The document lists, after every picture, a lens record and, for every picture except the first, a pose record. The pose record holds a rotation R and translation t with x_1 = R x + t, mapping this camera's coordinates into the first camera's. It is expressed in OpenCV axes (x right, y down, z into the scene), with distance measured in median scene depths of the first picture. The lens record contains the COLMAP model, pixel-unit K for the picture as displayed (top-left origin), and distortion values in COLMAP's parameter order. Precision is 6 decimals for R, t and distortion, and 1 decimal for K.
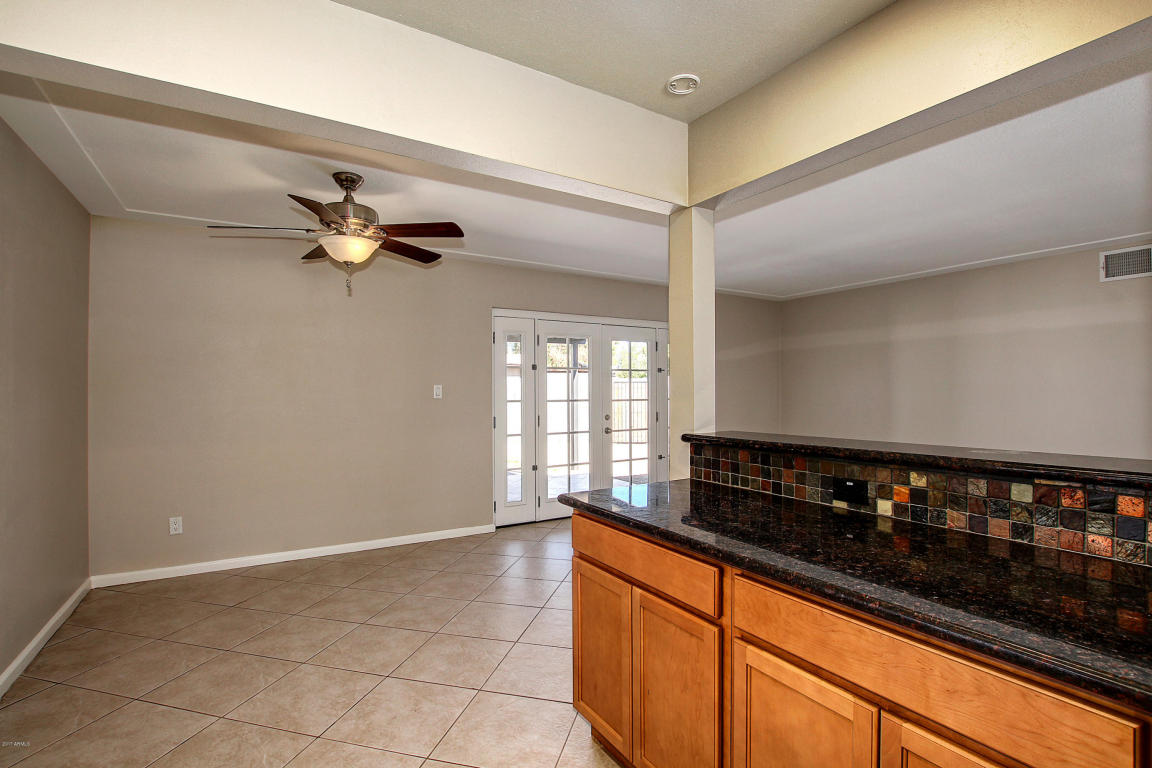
lens RADIAL K [[543.3, 0, 575.3], [0, 543.3, 389.4], [0, 0, 1]] dist [-0.036080, 0.001302]
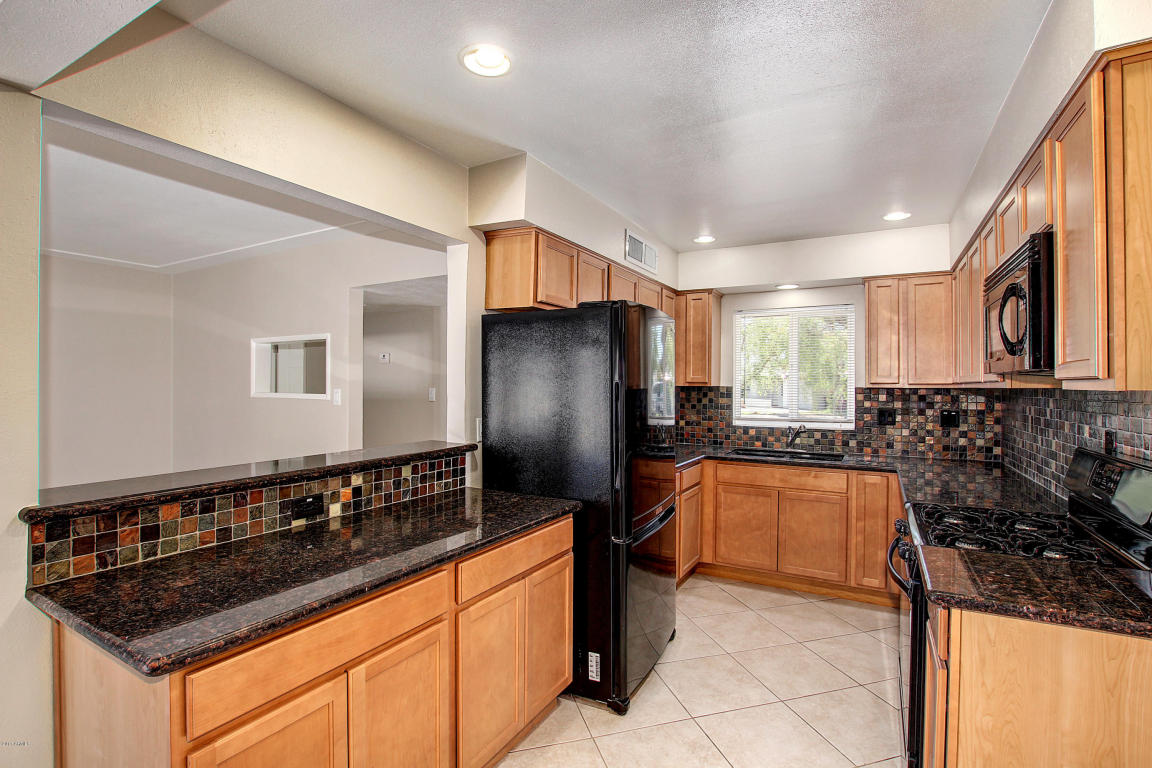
lens RADIAL K [[543.3, 0, 586.0], [0, 543.3, 383.0], [0, 0, 1]] dist [-0.036080, 0.001302]
pose [[-0.505856, 0.000277, 0.862618, -0.760968], [-0.007160, 0.999964, -0.004520, -0.068748], [-0.862588, -0.008463, -0.505835, 1.093613]]
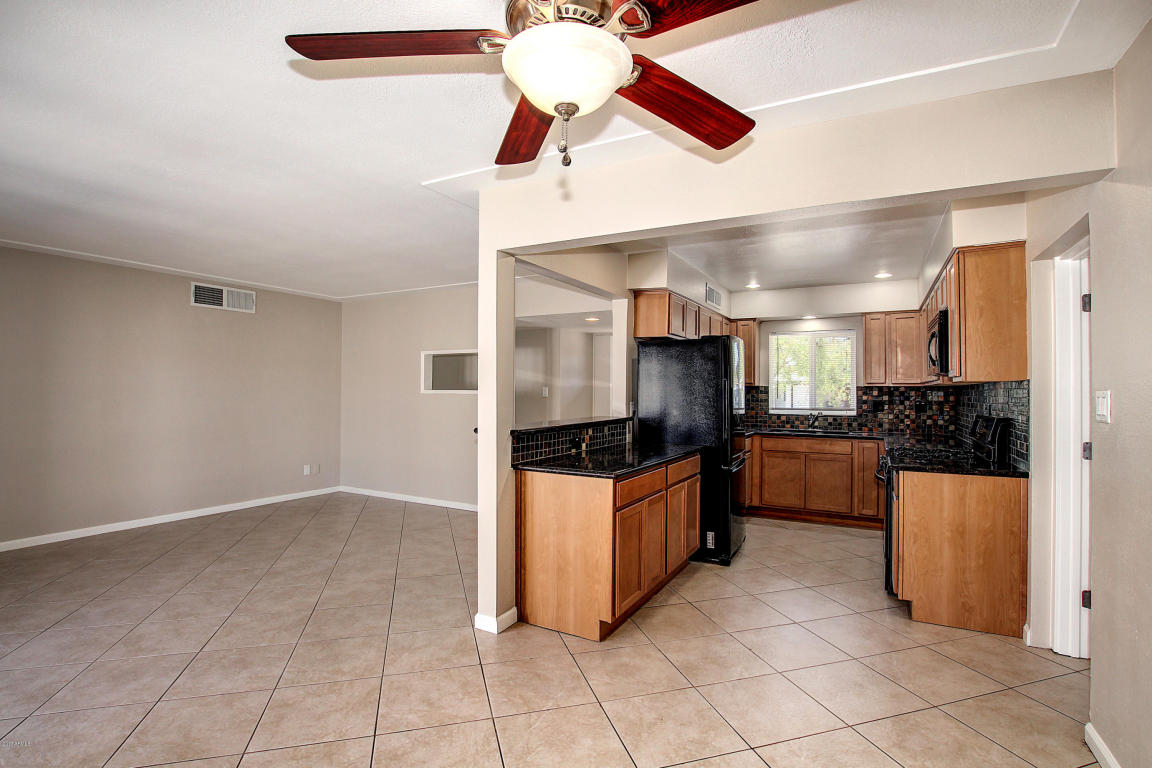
lens RADIAL K [[543.3, 0, 569.3], [0, 543.3, 382.9], [0, 0, 1]] dist [-0.036080, 0.001302]
pose [[-0.484784, 0.008892, 0.874589, -1.433275], [-0.009415, 0.999837, -0.015384, -0.020891], [-0.874583, -0.015692, -0.484621, 2.144193]]
